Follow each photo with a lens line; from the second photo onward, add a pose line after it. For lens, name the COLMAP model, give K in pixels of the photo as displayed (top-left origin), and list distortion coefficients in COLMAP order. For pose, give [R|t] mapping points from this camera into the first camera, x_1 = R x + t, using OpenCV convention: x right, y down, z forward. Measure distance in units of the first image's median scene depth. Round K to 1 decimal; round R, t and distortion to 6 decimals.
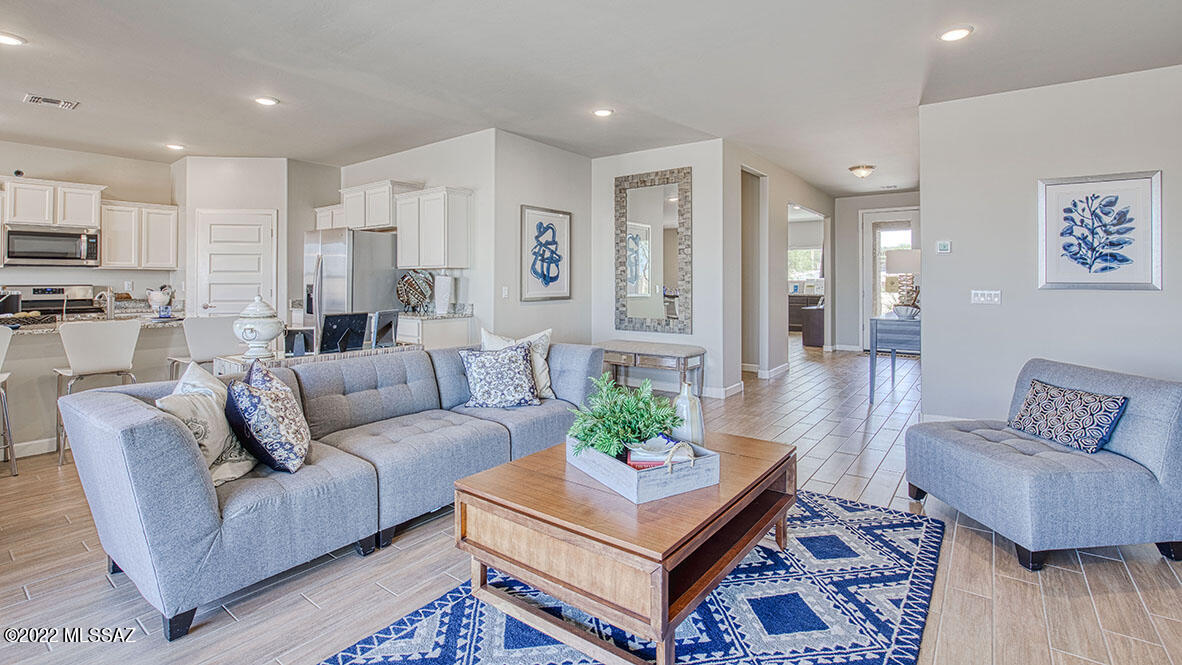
lens RADIAL K [[536.5, 0, 617.5], [0, 536.5, 279.3], [0, 0, 1]] dist [-0.027777, 0.000855]
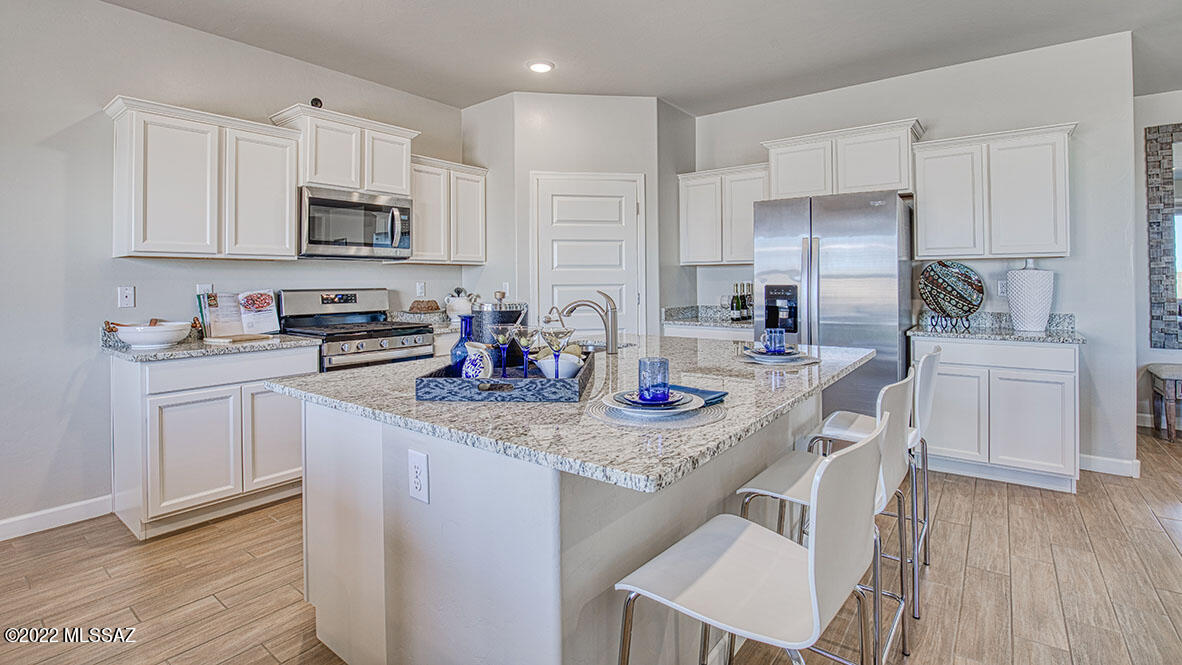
lens RADIAL K [[555.9, 0, 628.7], [0, 555.9, 274.4], [0, 0, 1]] dist [-0.032100, 0.000726]
pose [[0.999837, -0.005488, 0.017225, -0.752436], [0.005542, 0.999980, -0.003059, -0.002486], [-0.017208, 0.003154, 0.999847, 0.334311]]
